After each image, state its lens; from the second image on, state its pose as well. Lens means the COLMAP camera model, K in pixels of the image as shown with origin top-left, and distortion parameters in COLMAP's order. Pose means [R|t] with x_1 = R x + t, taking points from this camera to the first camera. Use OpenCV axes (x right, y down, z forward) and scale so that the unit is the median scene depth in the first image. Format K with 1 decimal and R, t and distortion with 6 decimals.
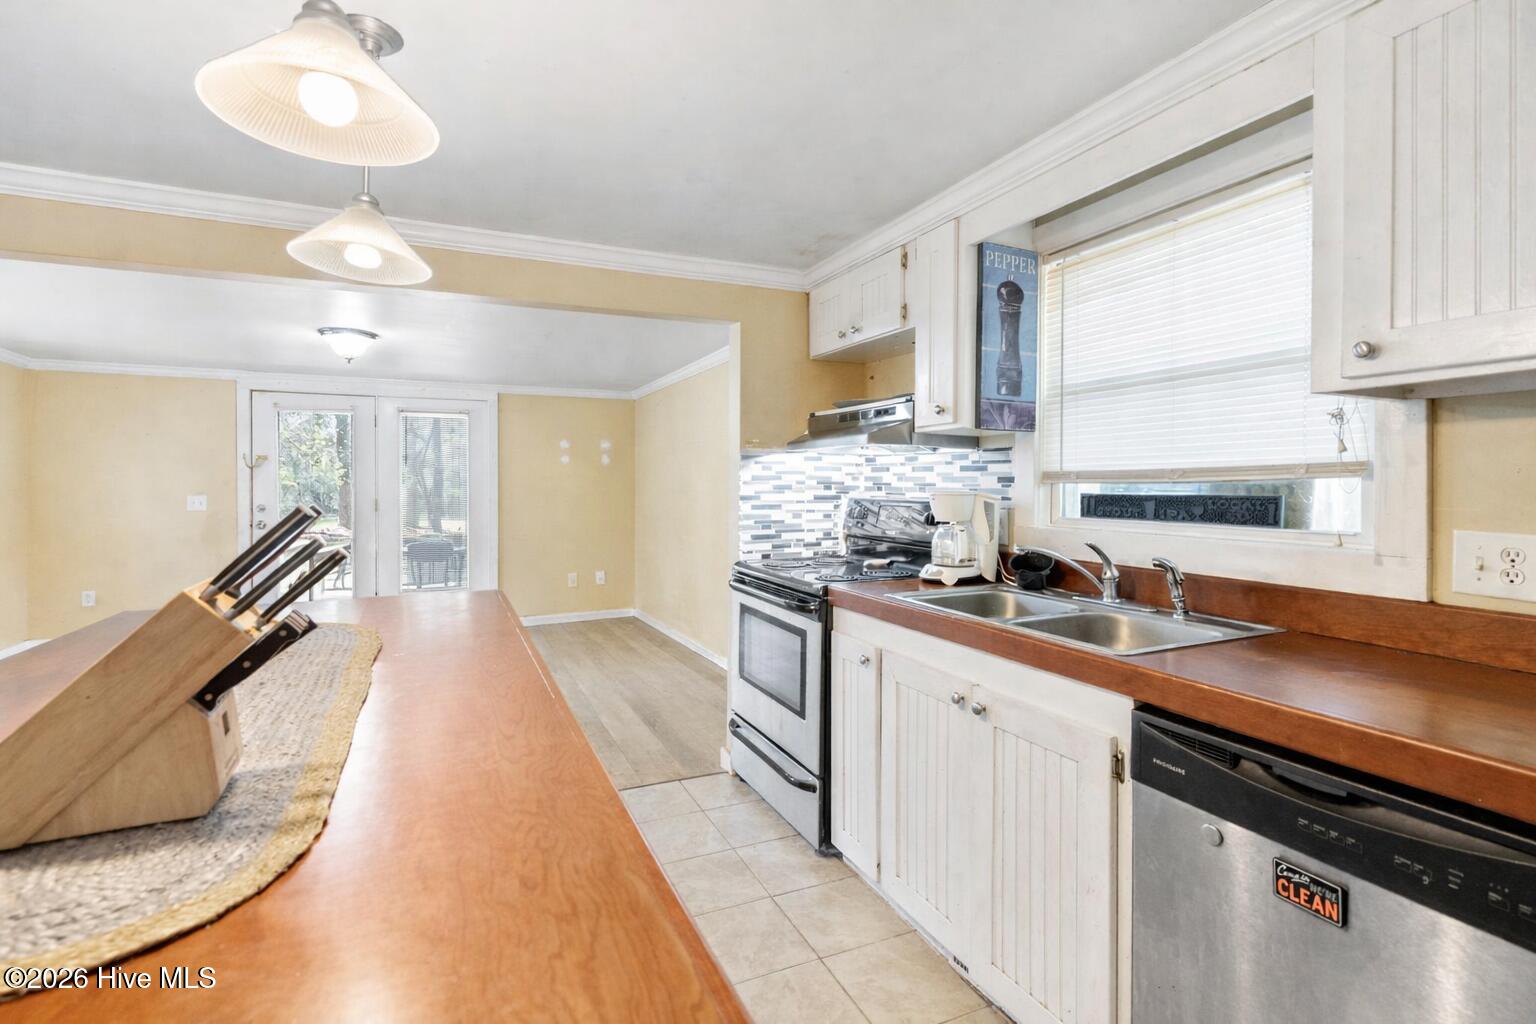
lens RADIAL K [[700.7, 0, 762.1], [0, 700.7, 484.0], [0, 0, 1]] dist [-0.004286, 0.001985]
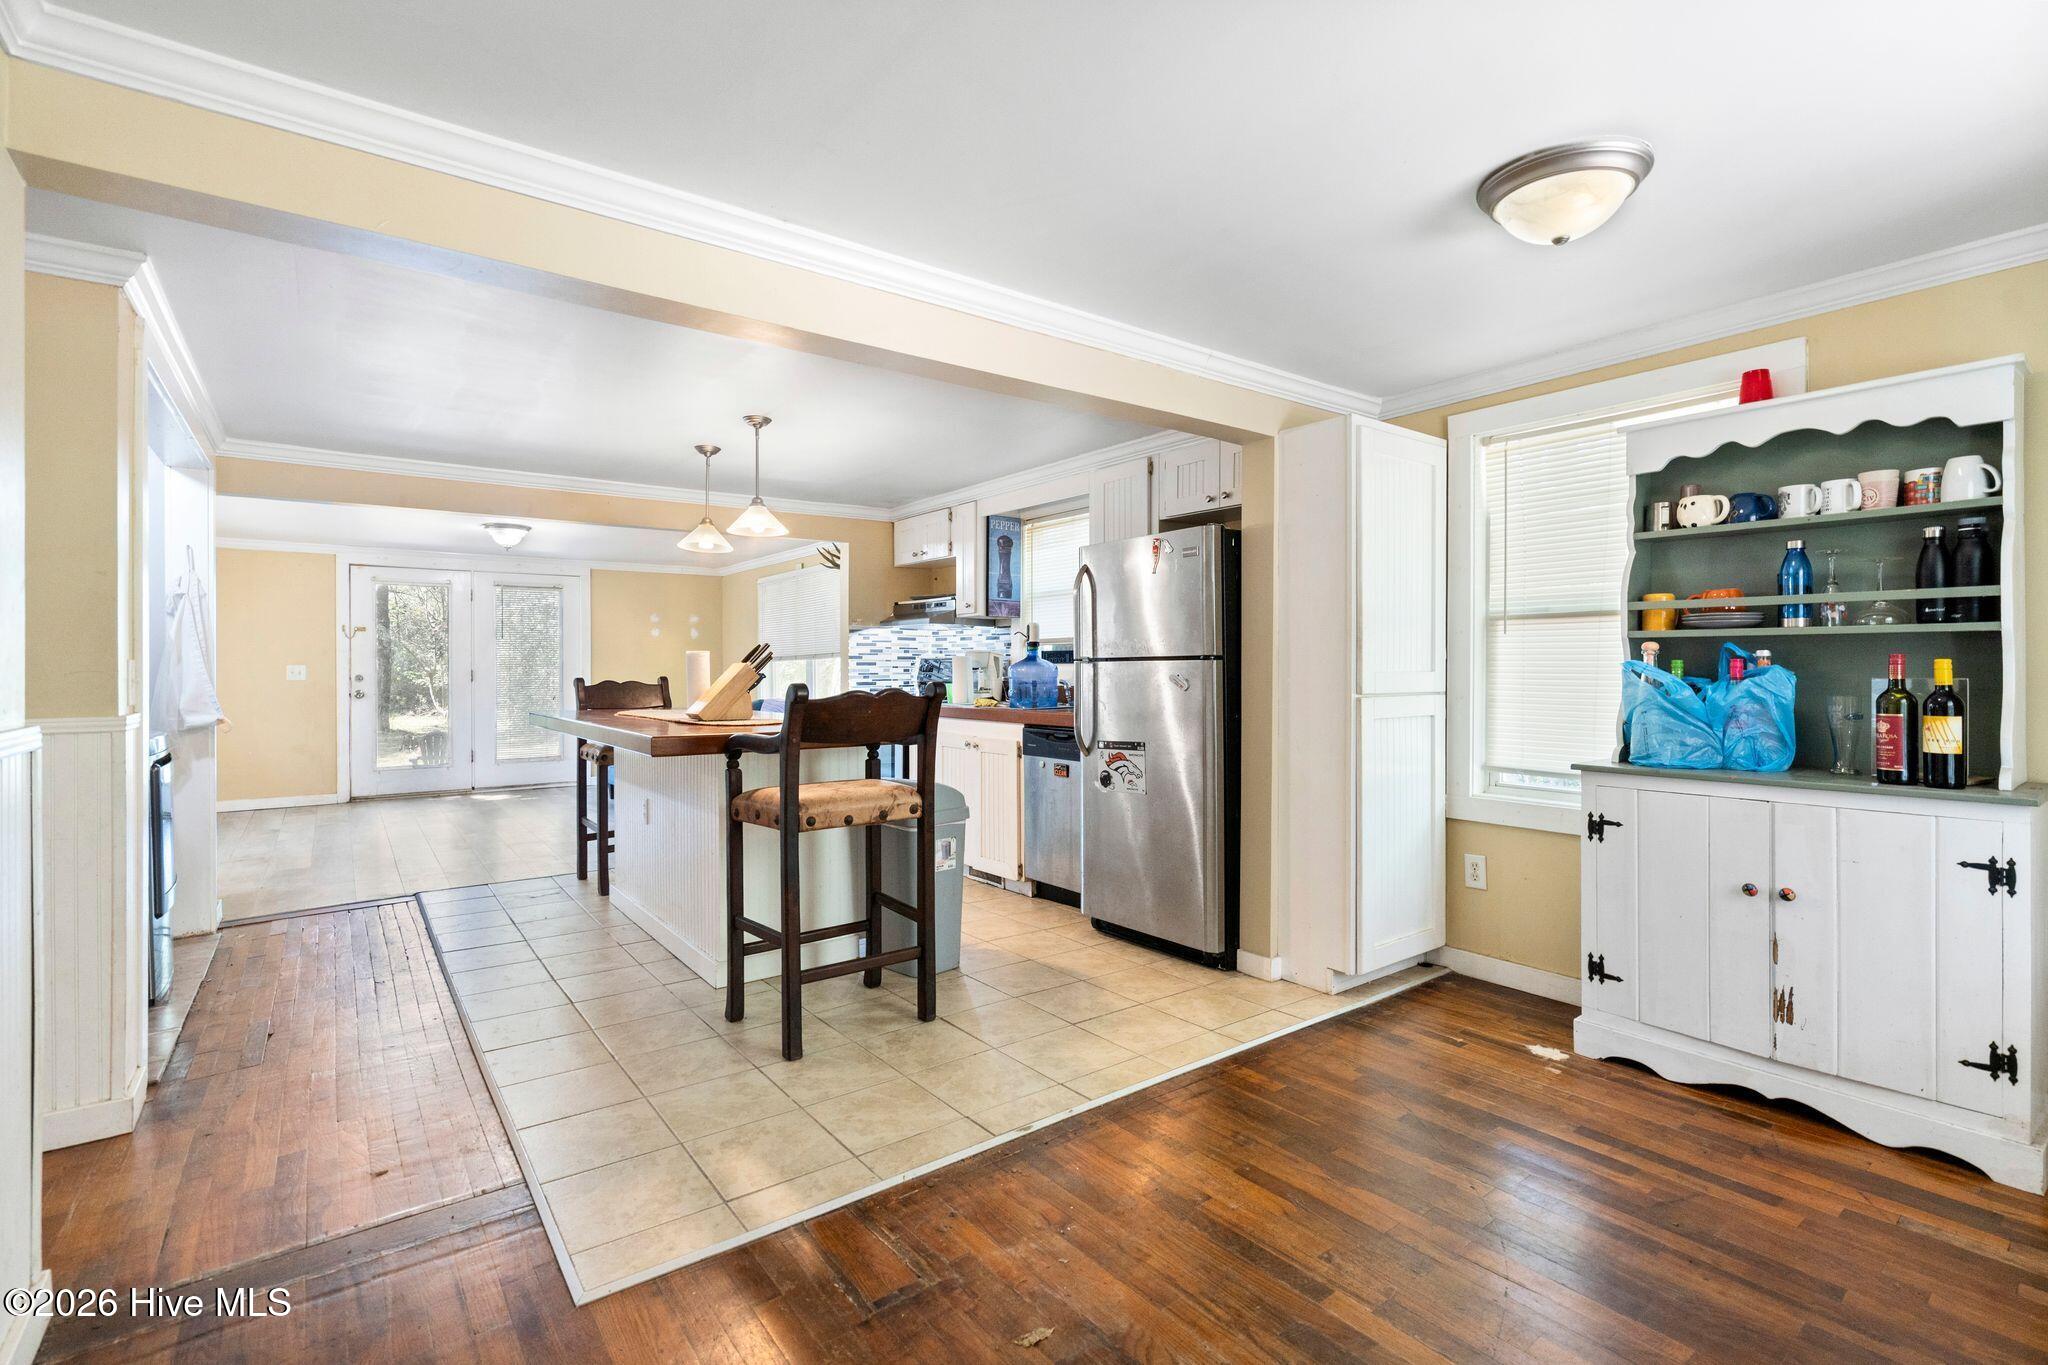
lens RADIAL K [[934.2, 0, 1018.0], [0, 934.2, 669.3], [0, 0, 1]] dist [-0.004286, 0.001985]
pose [[0.978381, -0.004224, 0.206768, -0.107989], [0.003891, 0.999990, 0.002015, 0.050024], [-0.206775, -0.001167, 0.978388, -1.250916]]
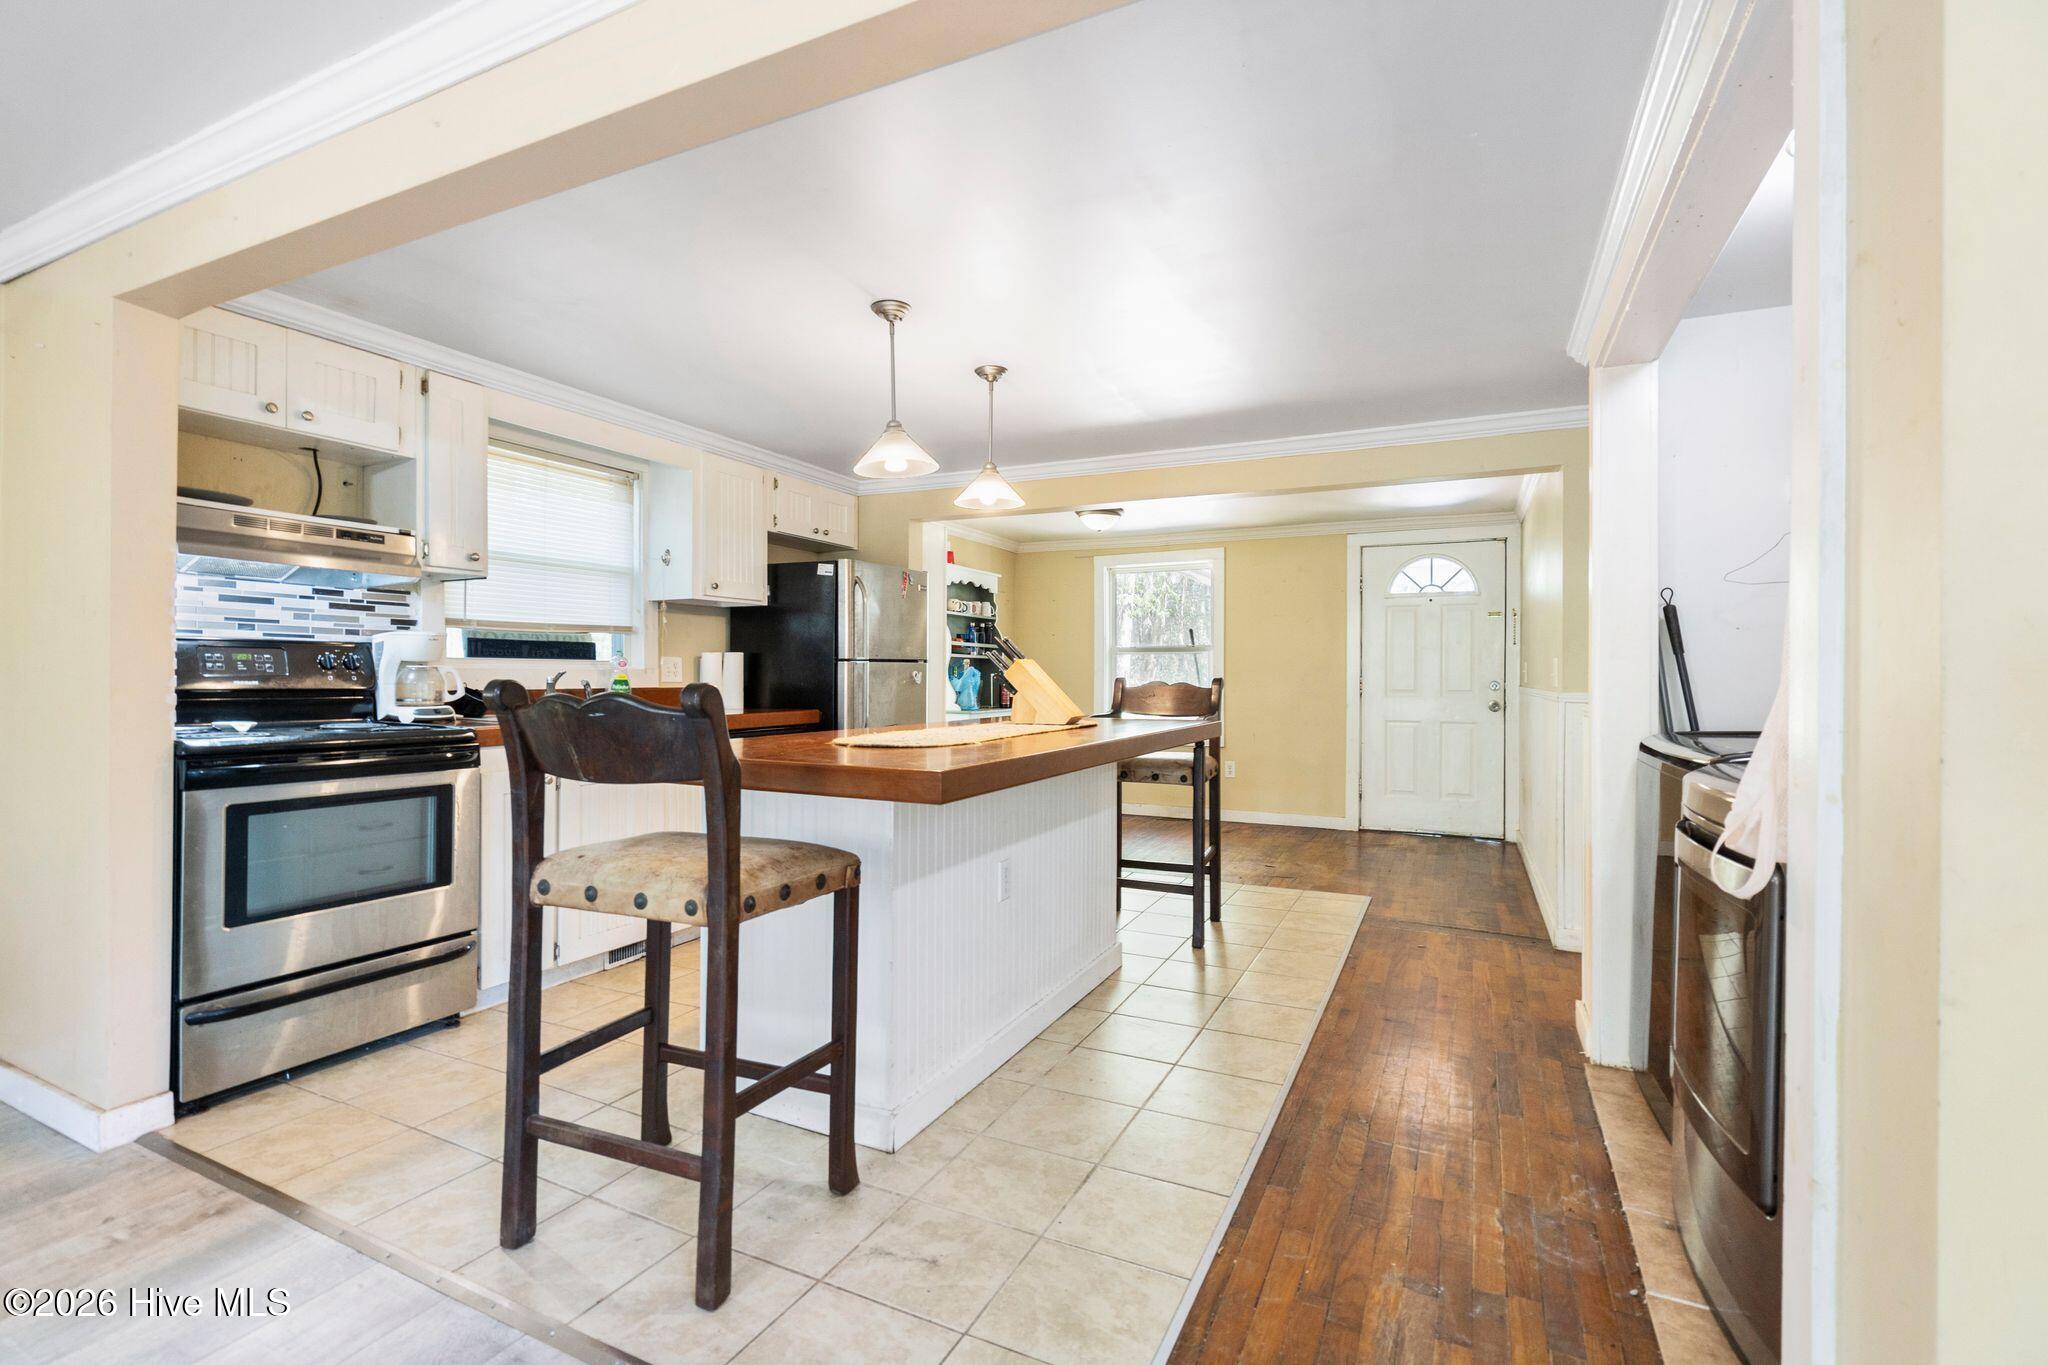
lens RADIAL K [[934.2, 0, 1019.1], [0, 934.2, 678.1], [0, 0, 1]] dist [-0.004286, 0.001985]
pose [[-0.637430, -0.006756, 0.770479, -1.232666], [-0.004516, 0.999977, 0.005032, 0.062212], [-0.770495, -0.000272, -0.637445, 1.128480]]
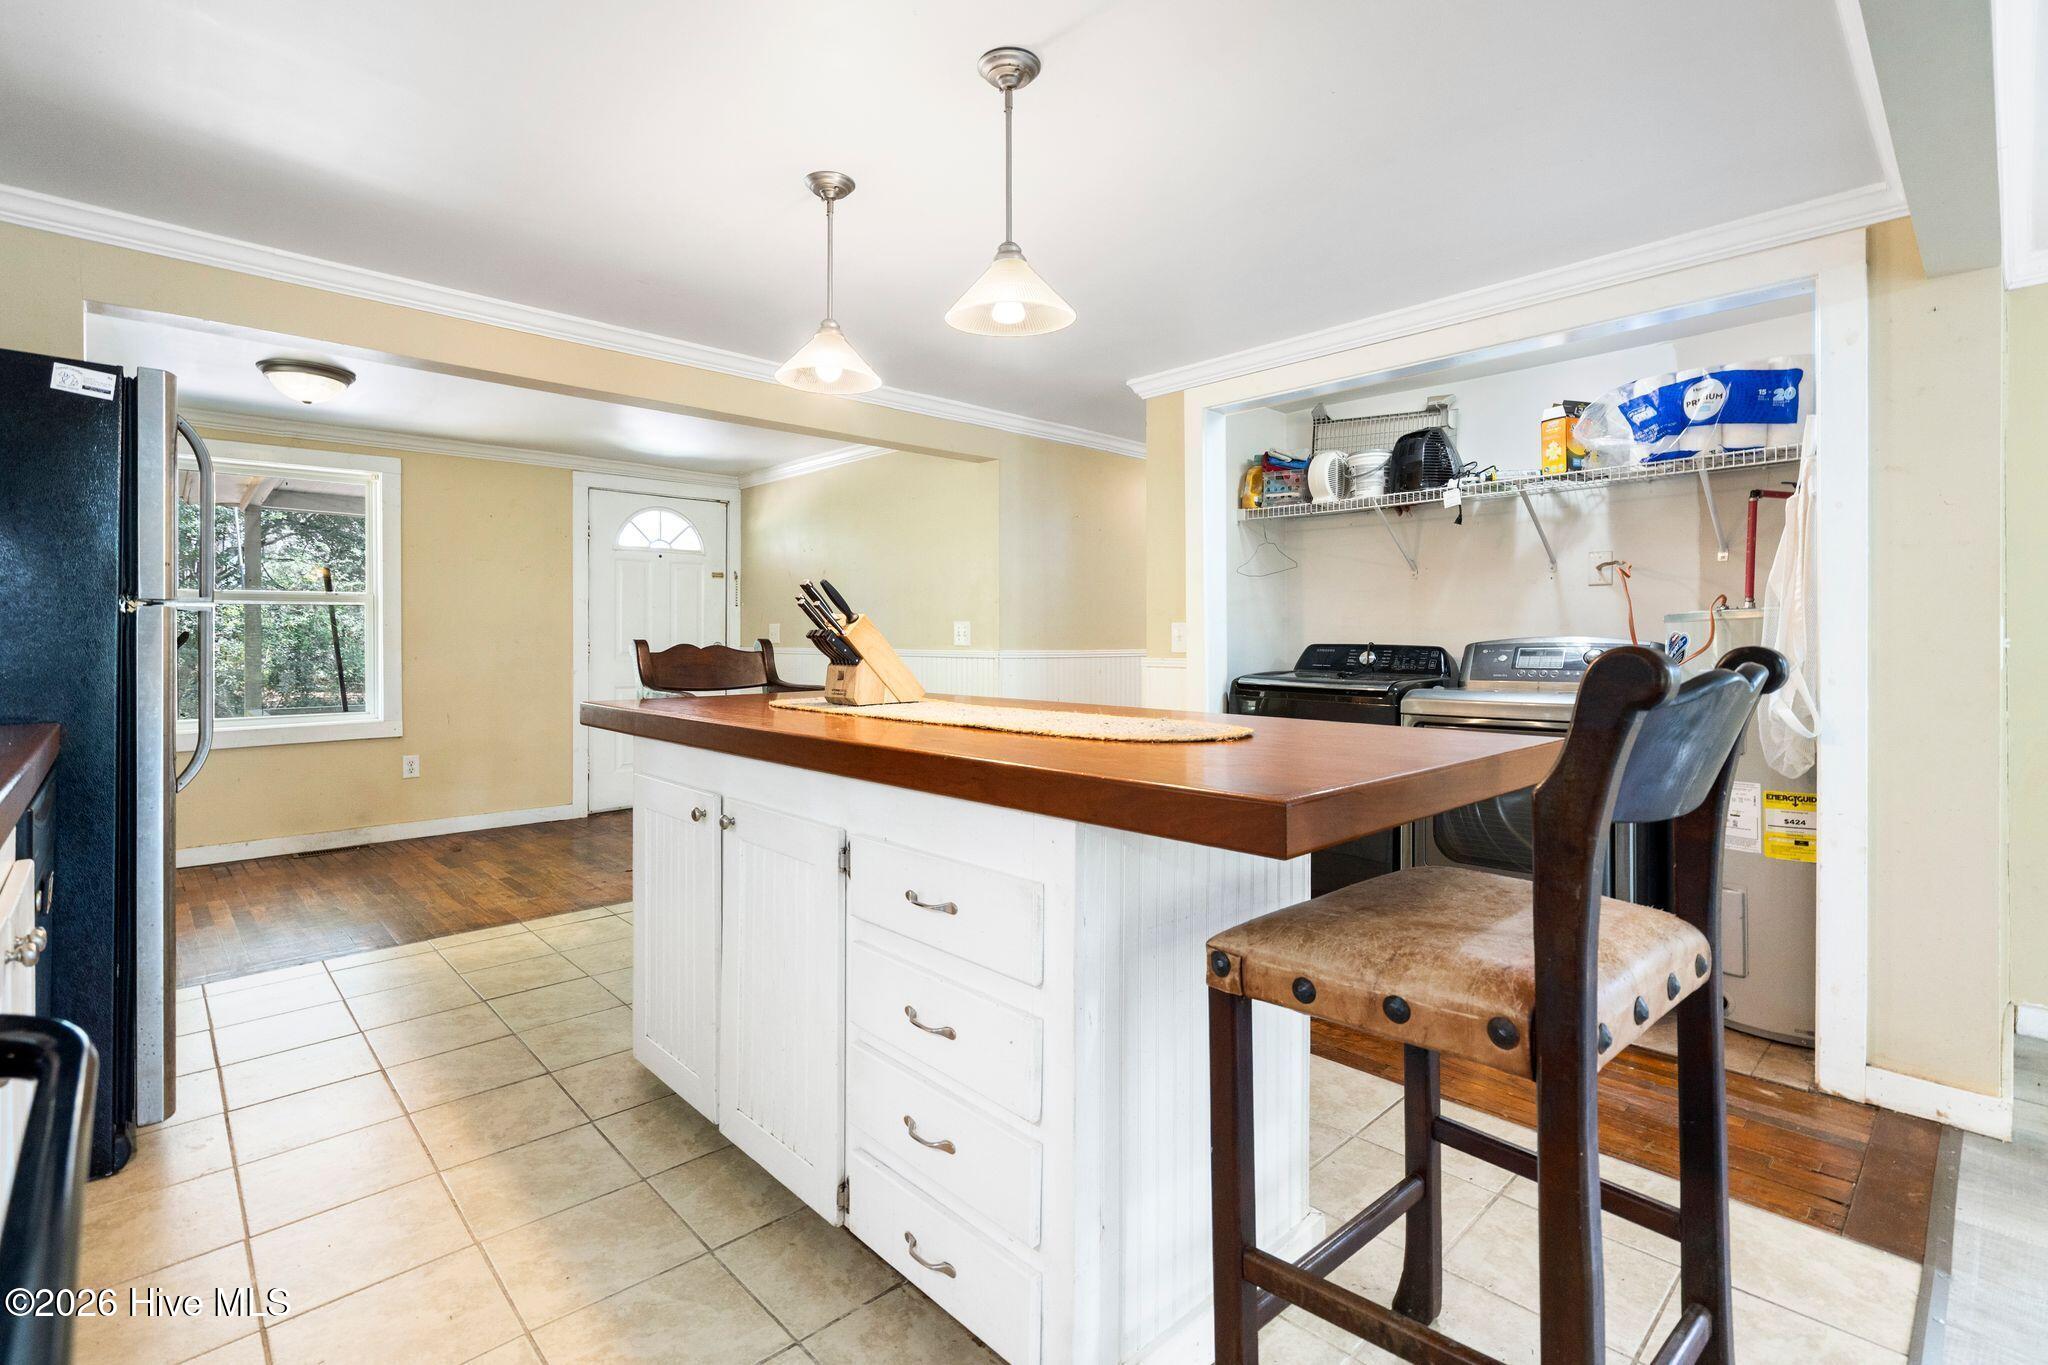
lens RADIAL K [[934.2, 0, 1058.8], [0, 934.2, 644.4], [0, 0, 1]] dist [-0.004286, 0.001985]
pose [[-0.940686, 0.000357, -0.339277, -0.117484], [-0.001672, 0.999982, 0.005688, 0.066794], [0.339274, 0.005918, -0.940669, 1.230097]]
